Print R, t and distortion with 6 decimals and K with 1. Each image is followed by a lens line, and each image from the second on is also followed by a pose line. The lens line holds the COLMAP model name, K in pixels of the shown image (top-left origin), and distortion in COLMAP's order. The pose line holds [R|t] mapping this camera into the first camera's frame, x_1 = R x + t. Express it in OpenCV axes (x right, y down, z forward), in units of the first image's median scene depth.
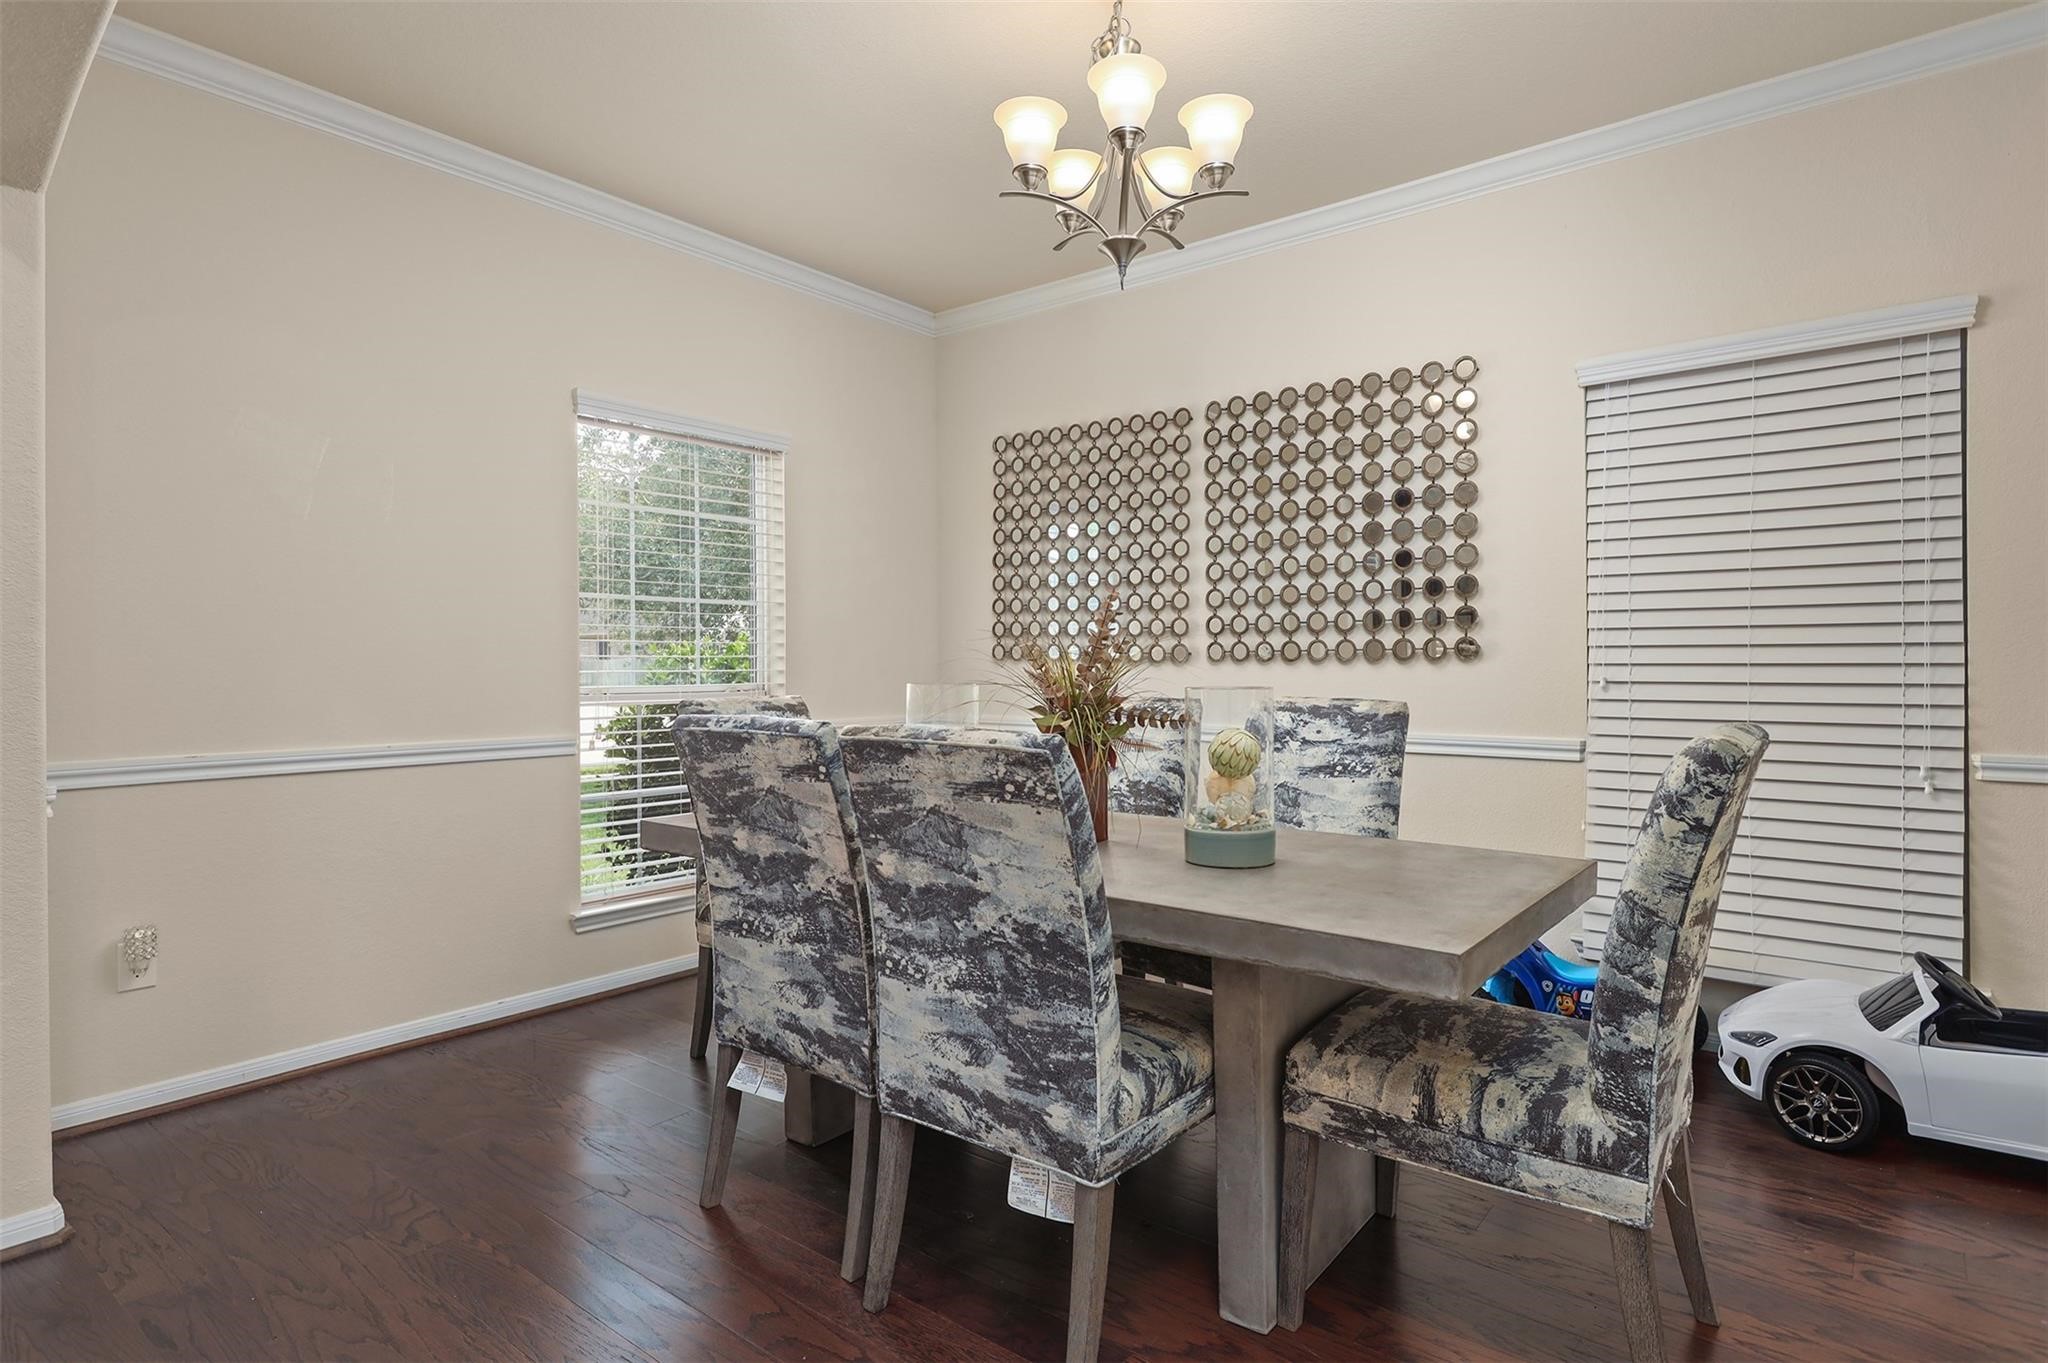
lens RADIAL K [[1093.9, 0, 1031.4], [0, 1093.9, 678.2], [0, 0, 1]] dist [-0.004604, -0.006411]
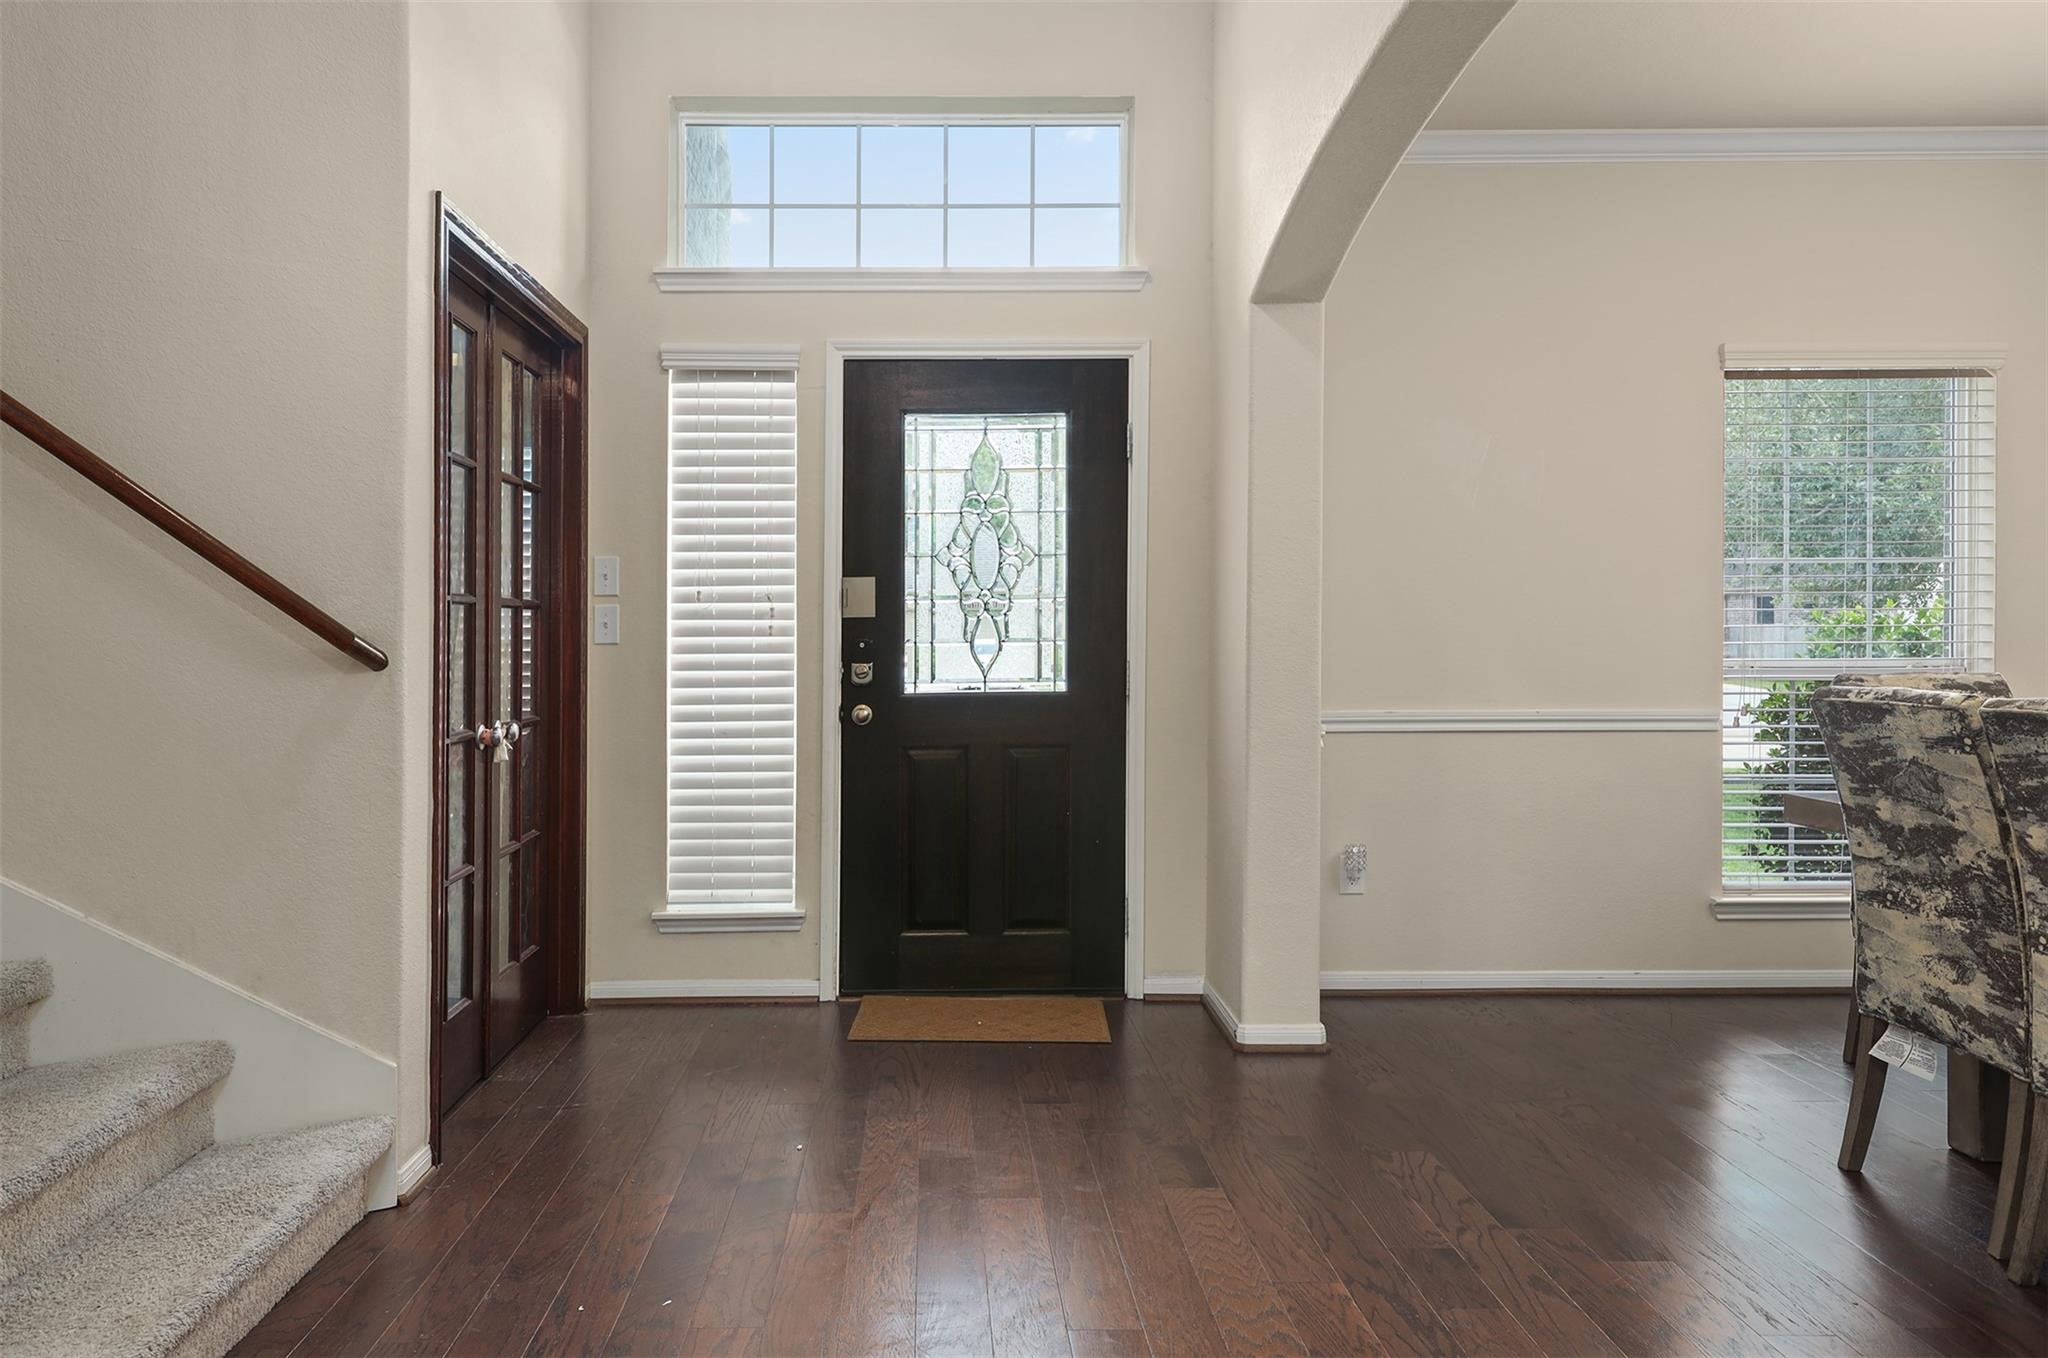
lens RADIAL K [[1334.0, 0, 1027.0], [0, 1334.0, 665.3], [0, 0, 1]] dist [0.010878, 0.001473]
pose [[0.642363, 0.015743, -0.766239, 0.184127], [-0.006424, 0.999864, 0.015157, -0.001475], [0.766374, -0.004814, 0.642377, -0.434389]]
